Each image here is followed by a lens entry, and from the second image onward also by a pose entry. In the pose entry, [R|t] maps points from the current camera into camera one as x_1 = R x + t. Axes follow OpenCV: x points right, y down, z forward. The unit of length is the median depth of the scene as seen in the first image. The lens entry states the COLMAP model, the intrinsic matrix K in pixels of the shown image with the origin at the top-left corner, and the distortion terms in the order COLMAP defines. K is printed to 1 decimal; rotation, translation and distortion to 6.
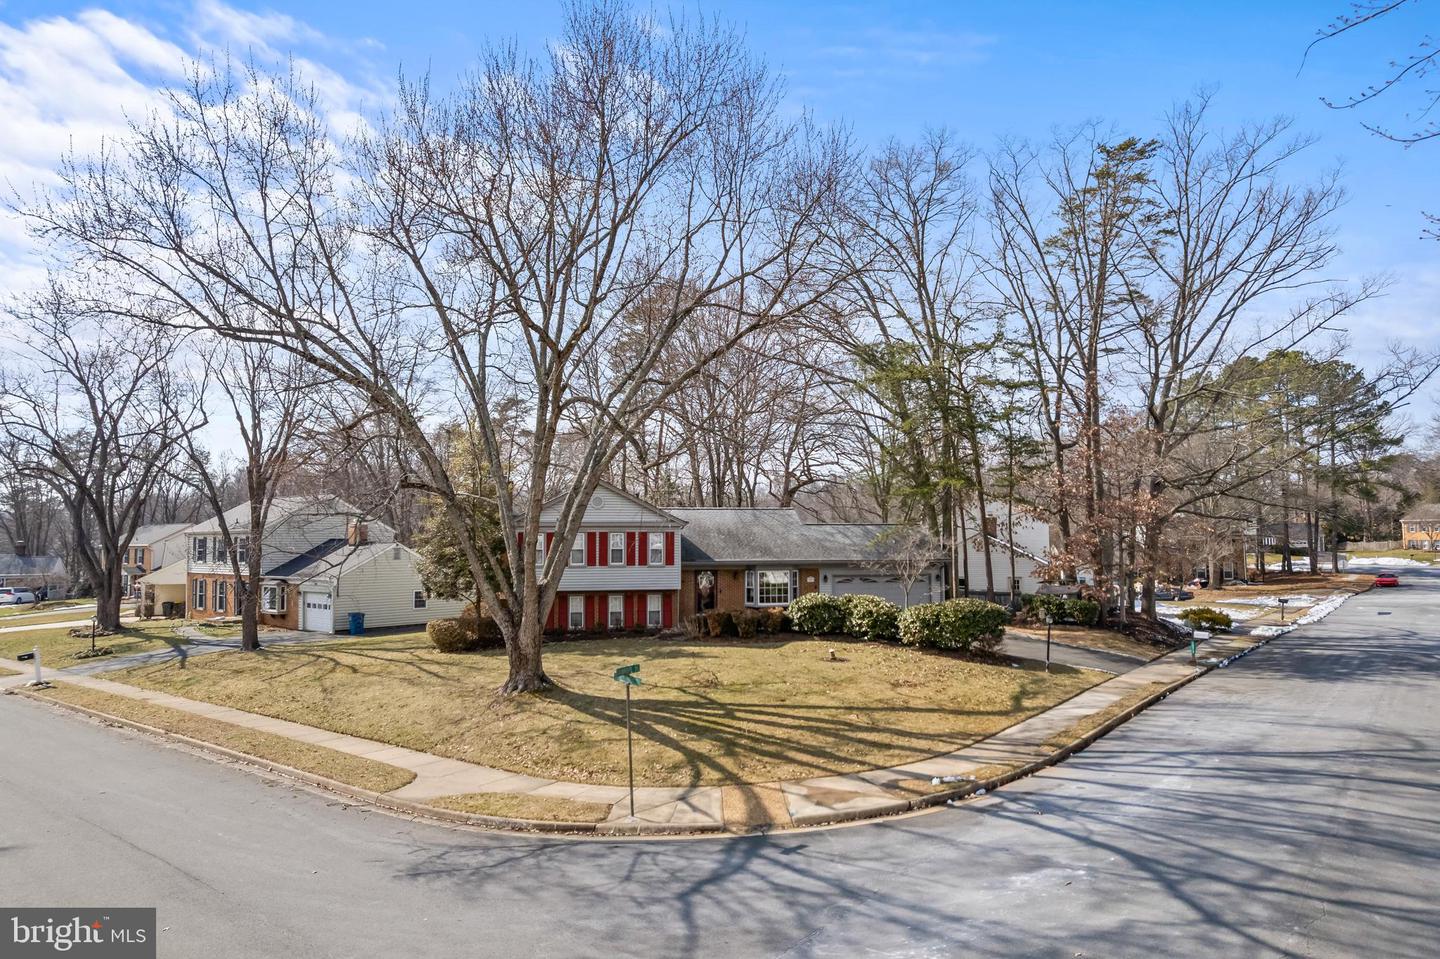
lens RADIAL K [[925.0, 0, 720.0], [0, 925.0, 479.5], [0, 0, 1]] dist [-0.005172, -0.001259]
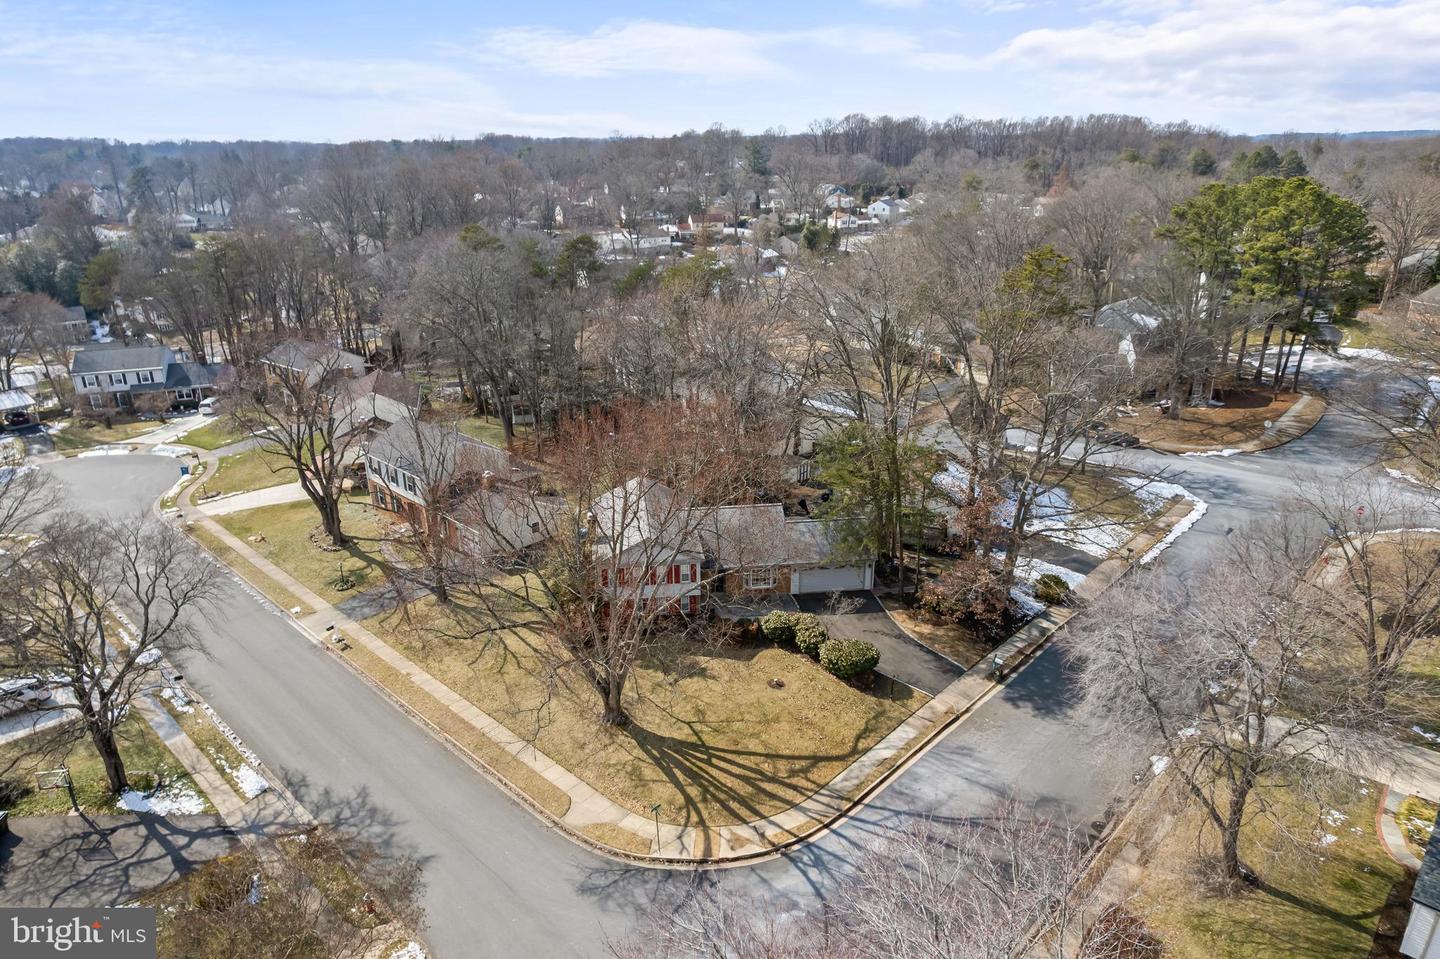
lens RADIAL K [[925.0, 0, 720.0], [0, 925.0, 479.5], [0, 0, 1]] dist [-0.005172, -0.001259]
pose [[0.996915, 0.019432, -0.076044, 0.194136], [0.012724, 0.916041, 0.400882, -1.254025], [0.077449, -0.400613, 0.912968, -0.720657]]
